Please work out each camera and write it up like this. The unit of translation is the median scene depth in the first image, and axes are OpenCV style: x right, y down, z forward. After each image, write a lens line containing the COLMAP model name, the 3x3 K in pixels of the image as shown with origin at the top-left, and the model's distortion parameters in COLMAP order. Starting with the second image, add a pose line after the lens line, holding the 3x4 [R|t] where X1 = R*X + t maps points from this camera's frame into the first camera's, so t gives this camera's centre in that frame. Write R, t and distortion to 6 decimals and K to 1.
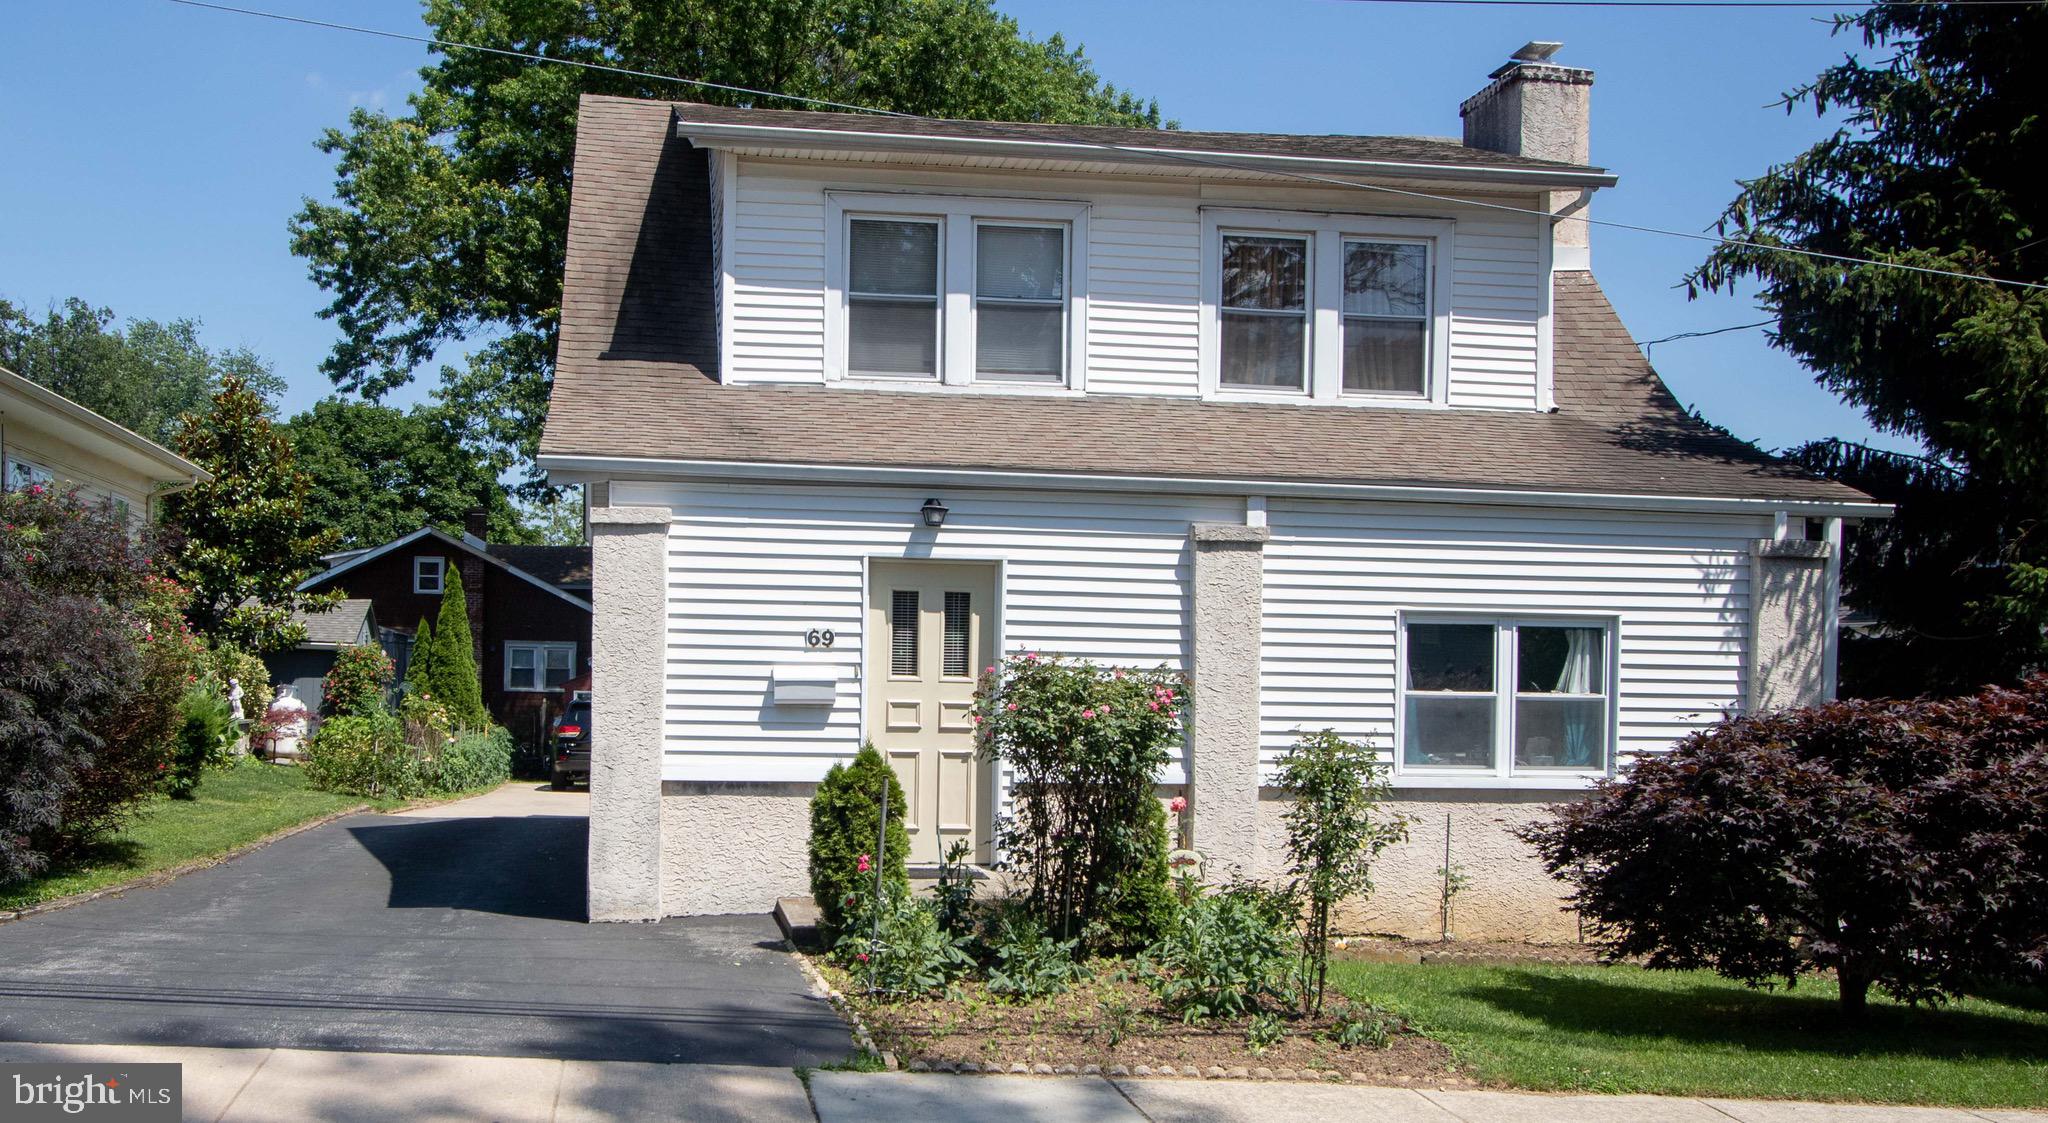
lens RADIAL K [[2168.8, 0, 1024.0], [0, 2168.8, 561.5], [0, 0, 1]] dist [-0.043921, 0.011617]
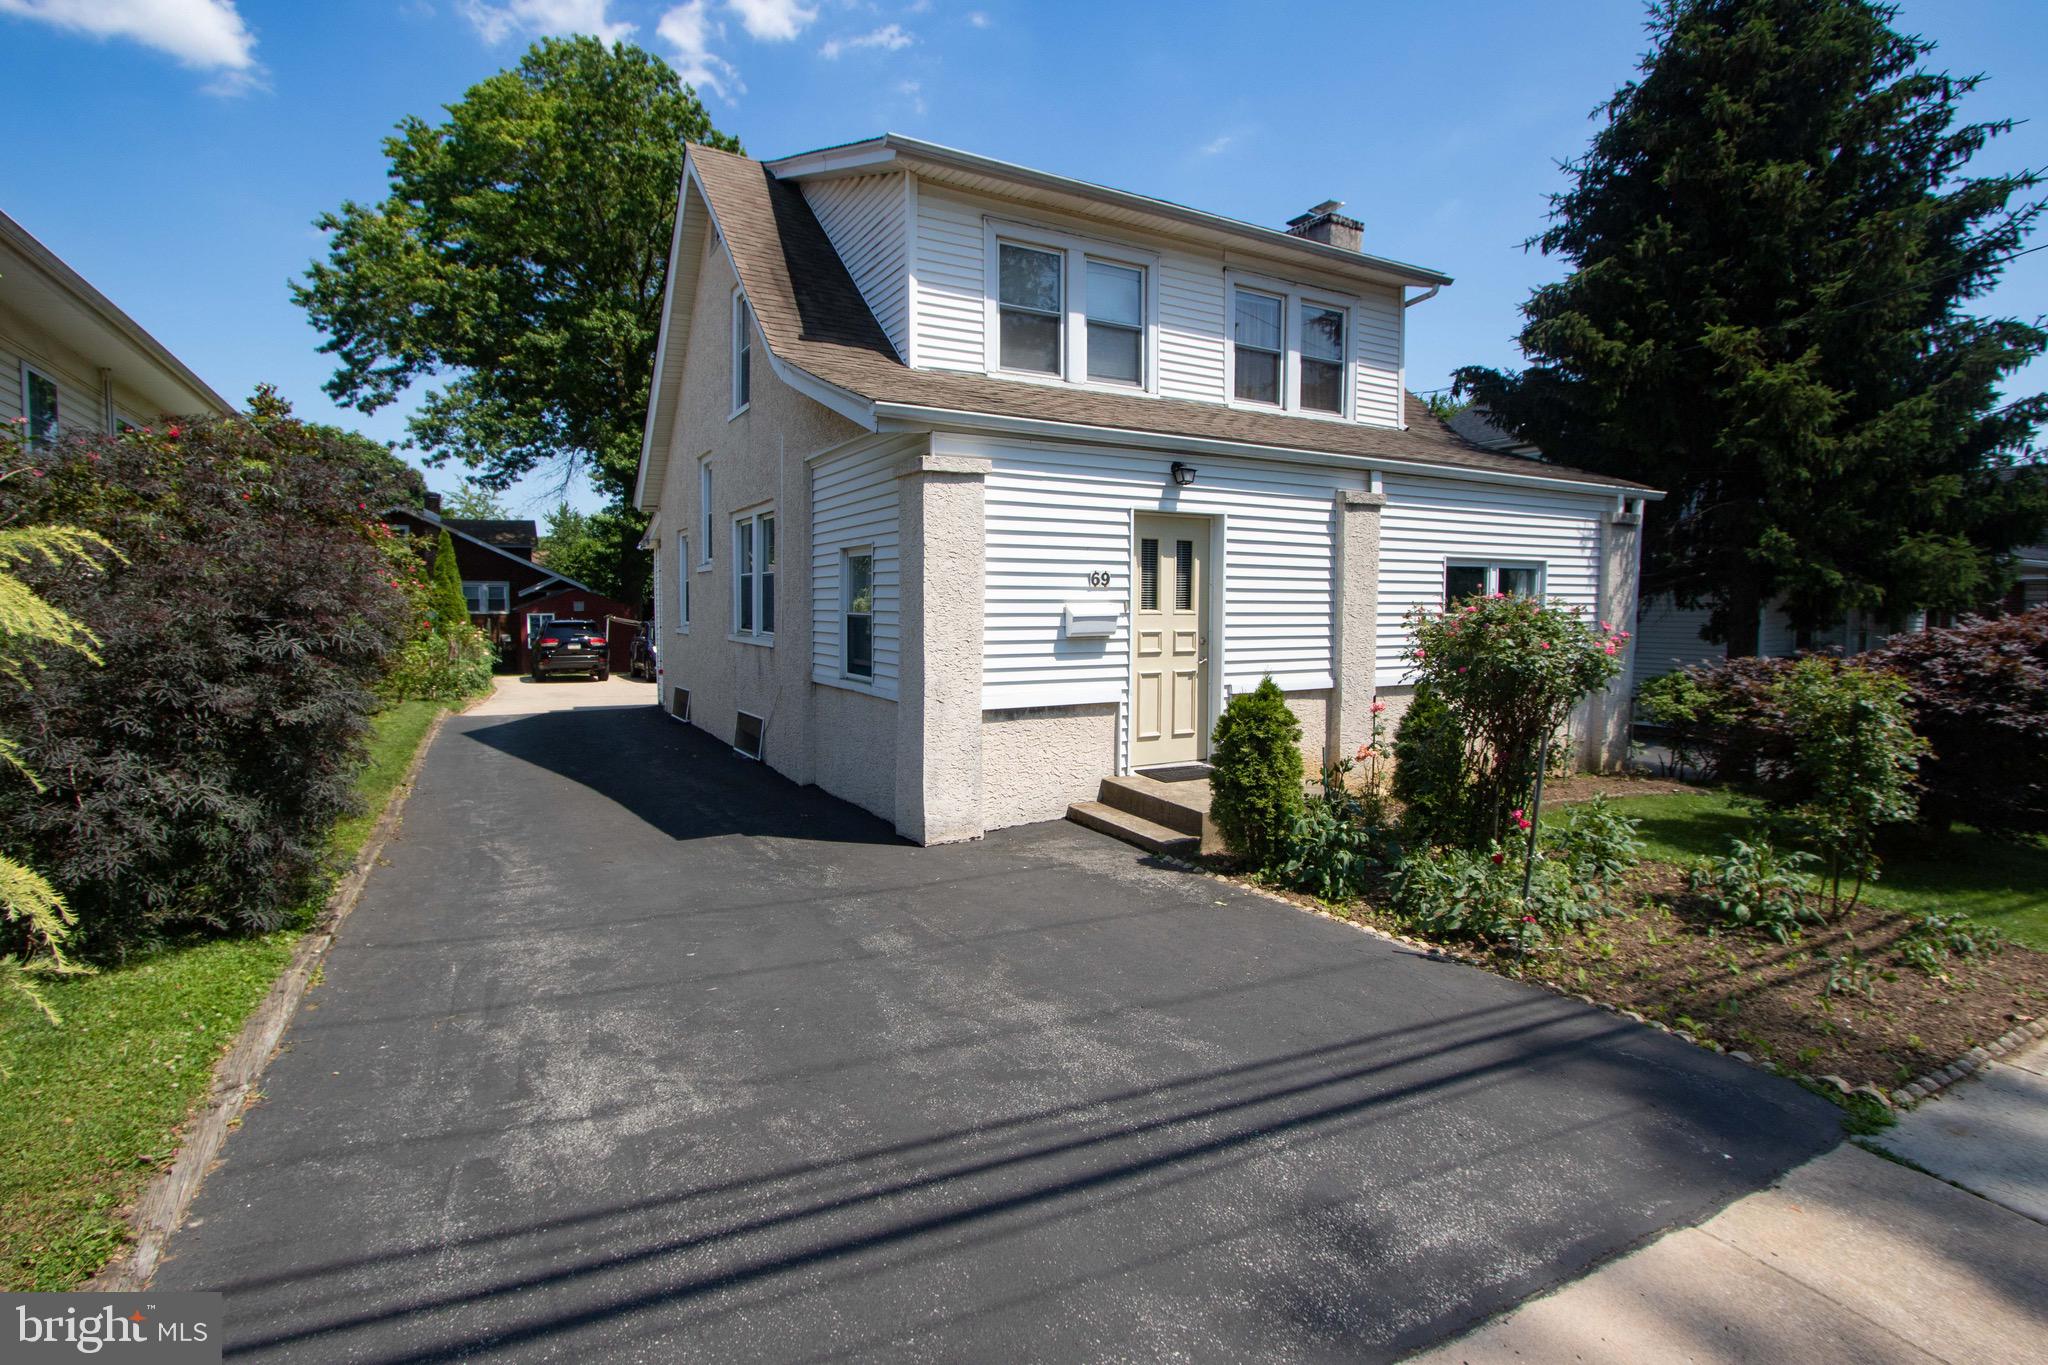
lens RADIAL K [[991.0, 0, 1025.9], [0, 991.0, 611.8], [0, 0, 1]] dist [-0.025689, -0.000077]
pose [[0.924550, -0.018835, 0.380595, -0.316595], [-0.008050, 0.997589, 0.068924, 0.015909], [-0.380976, -0.066787, 0.922170, 0.502404]]
